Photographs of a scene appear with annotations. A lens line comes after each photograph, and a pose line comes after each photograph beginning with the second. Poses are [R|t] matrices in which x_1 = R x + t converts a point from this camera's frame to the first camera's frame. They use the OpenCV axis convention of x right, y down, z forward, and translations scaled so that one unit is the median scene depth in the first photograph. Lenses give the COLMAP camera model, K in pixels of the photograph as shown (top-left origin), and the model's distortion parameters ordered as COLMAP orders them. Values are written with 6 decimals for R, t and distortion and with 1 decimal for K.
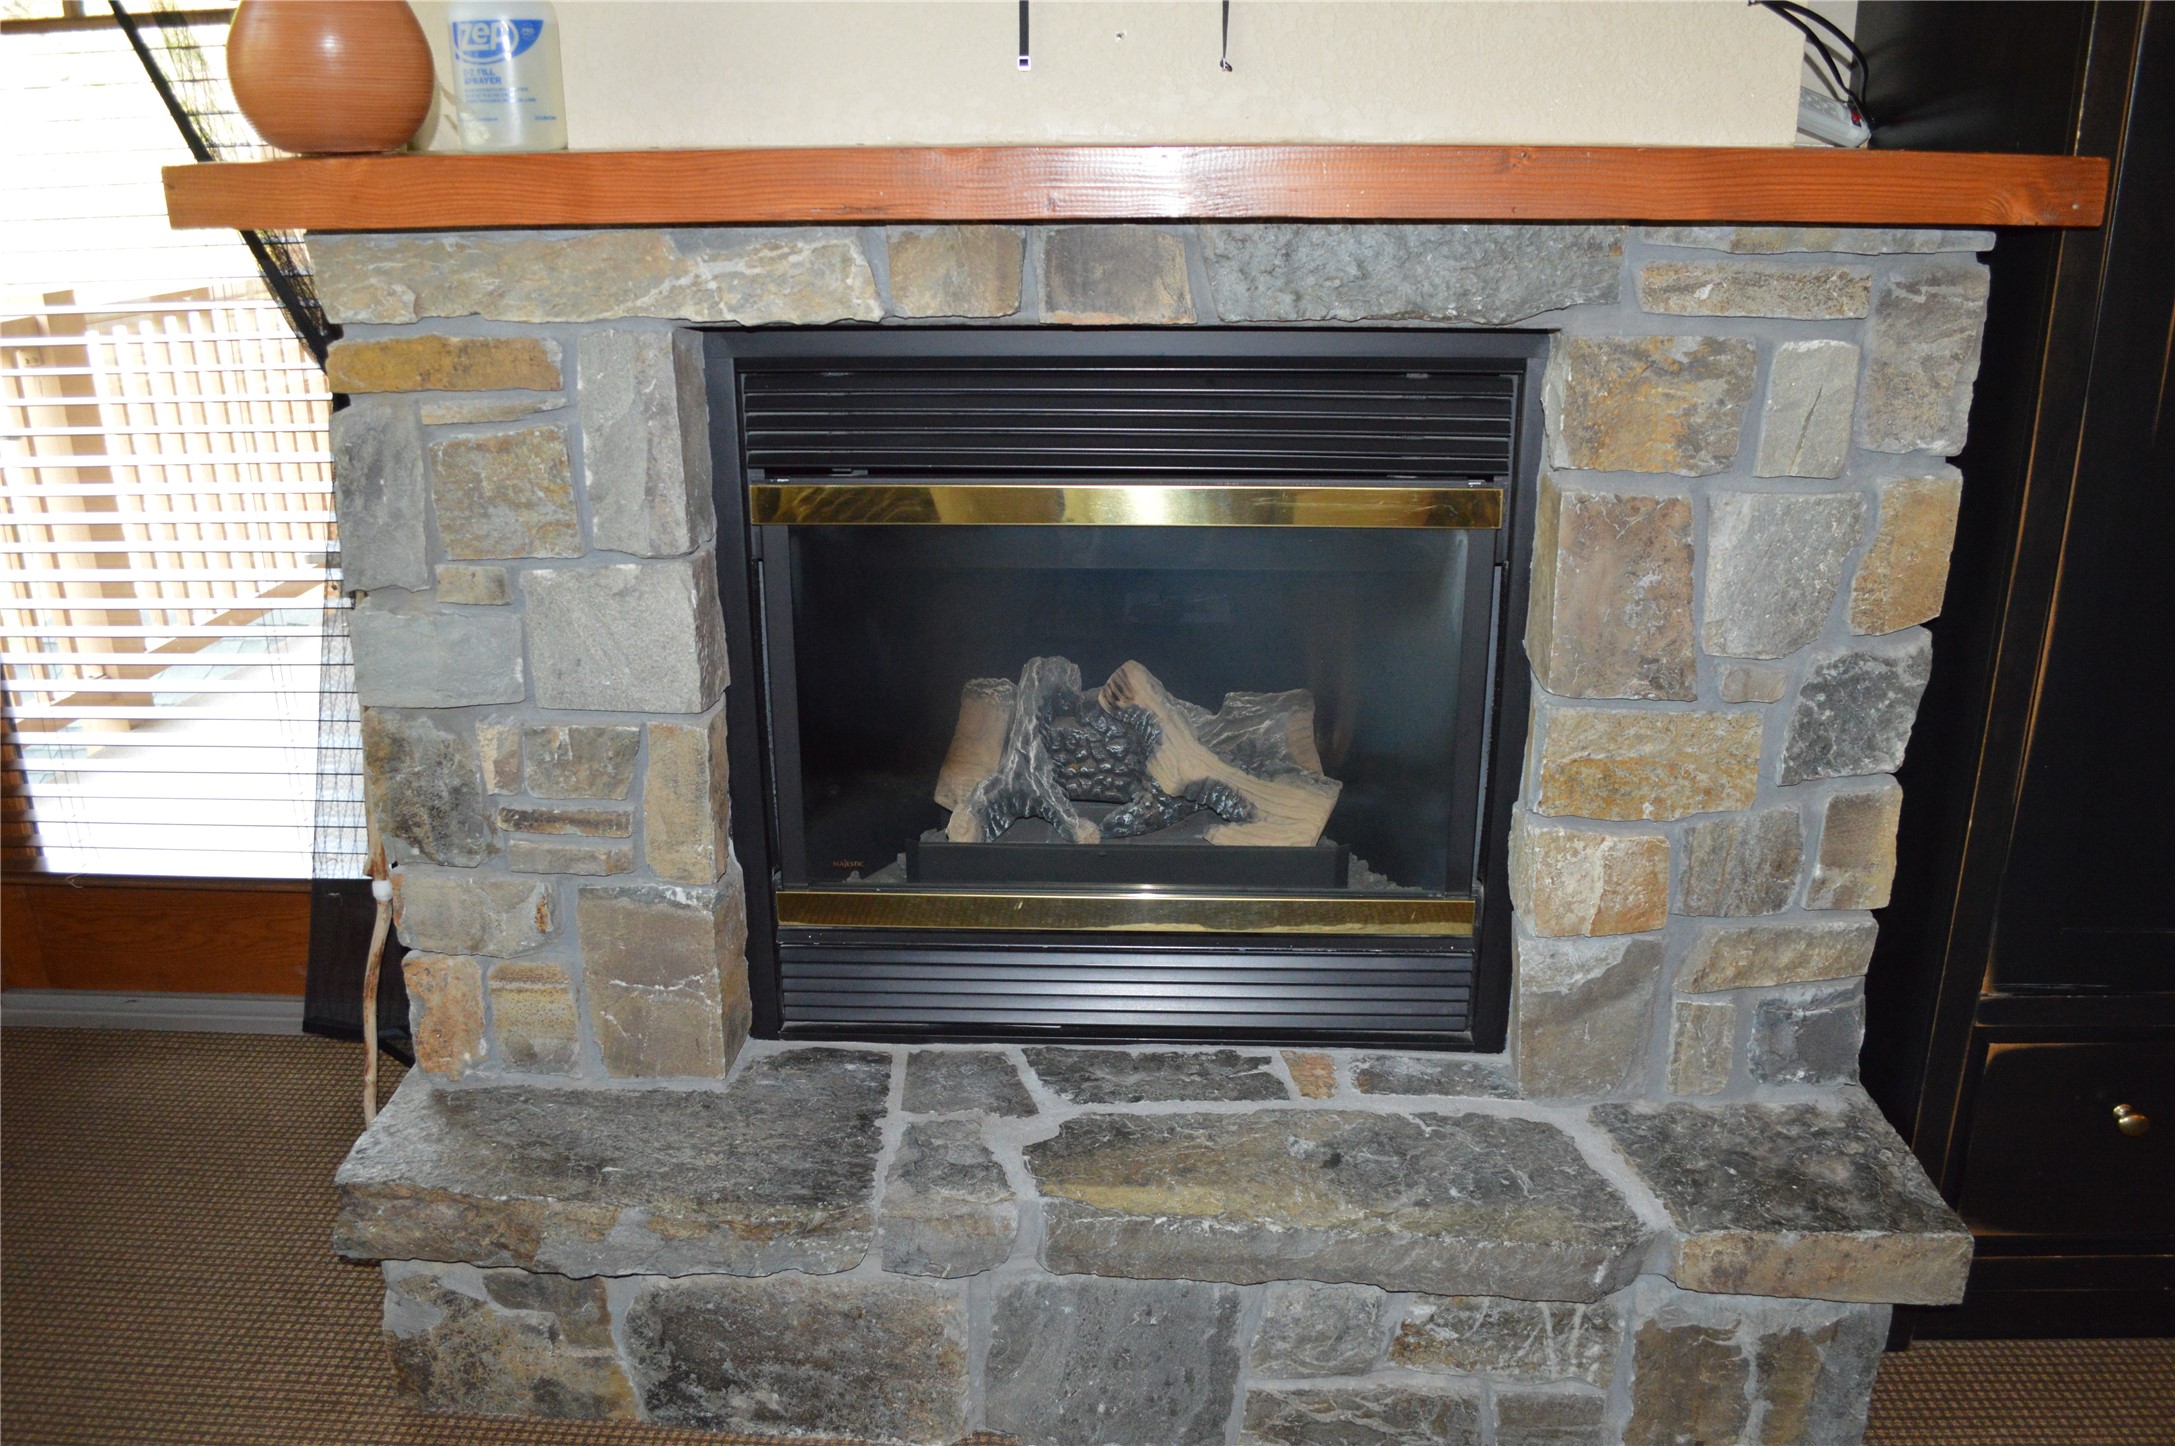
lens RADIAL K [[1718.1, 0, 1087.5], [0, 1718.1, 723.0], [0, 0, 1]] dist [-0.079771, -0.001338]
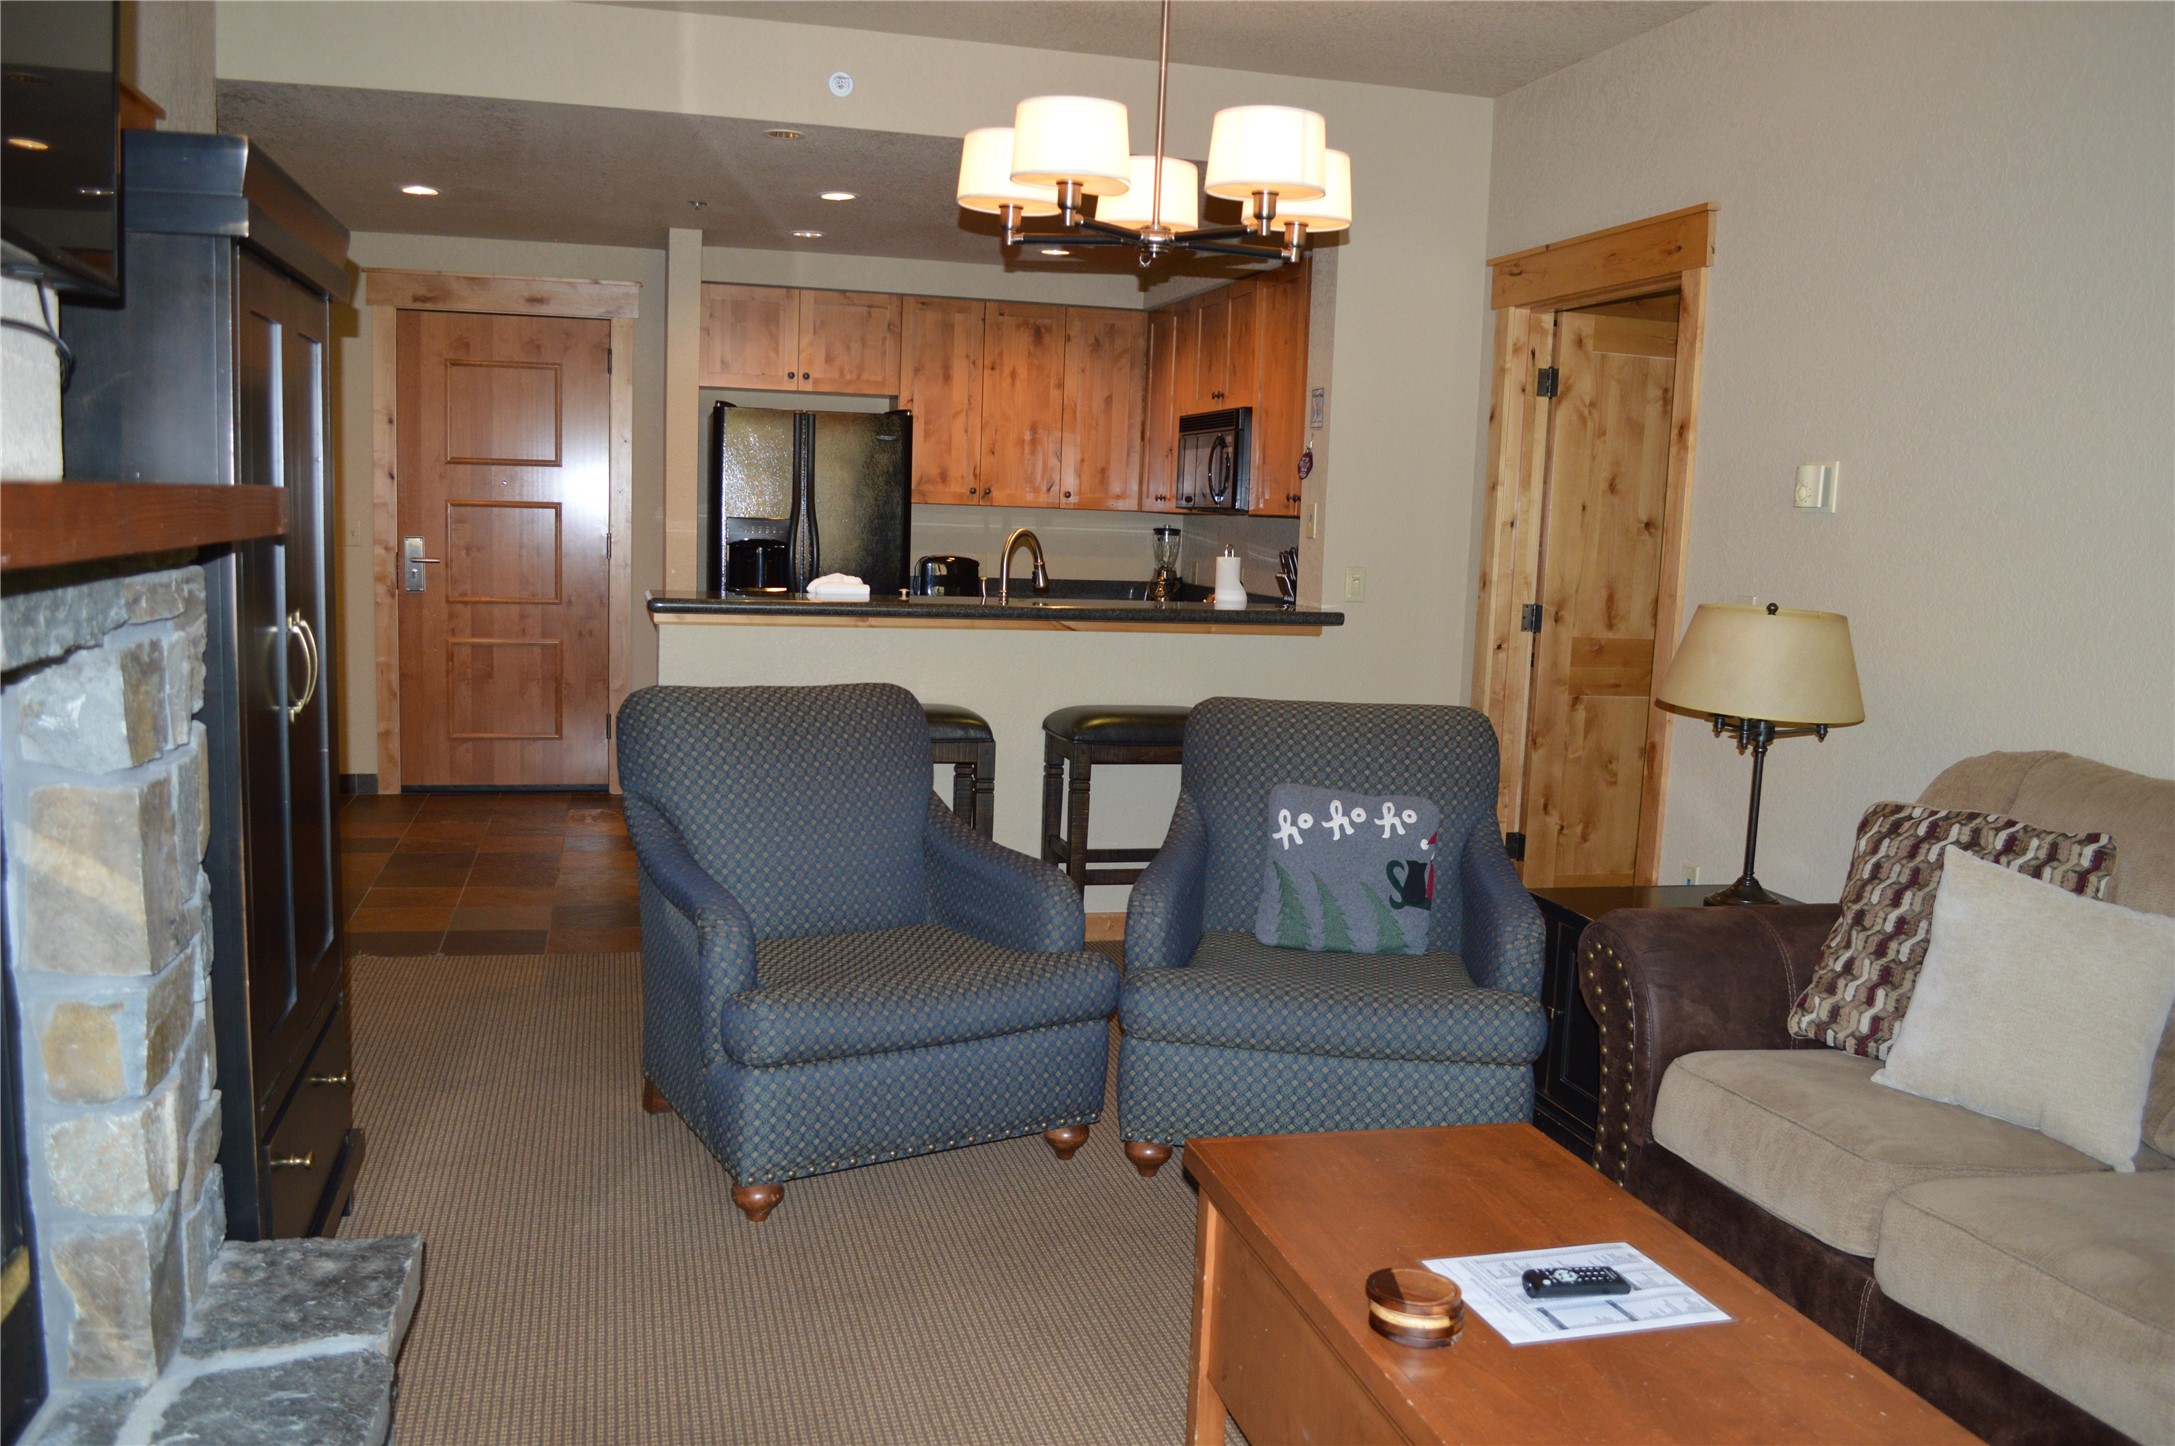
lens RADIAL K [[1718.1, 0, 1087.5], [0, 1718.1, 723.0], [0, 0, 1]] dist [-0.079771, -0.001338]
pose [[-0.299821, -0.121779, 0.946191, -0.849059], [0.269097, 0.940748, 0.206347, -0.217558], [-0.915256, 0.316485, -0.249285, 0.649623]]
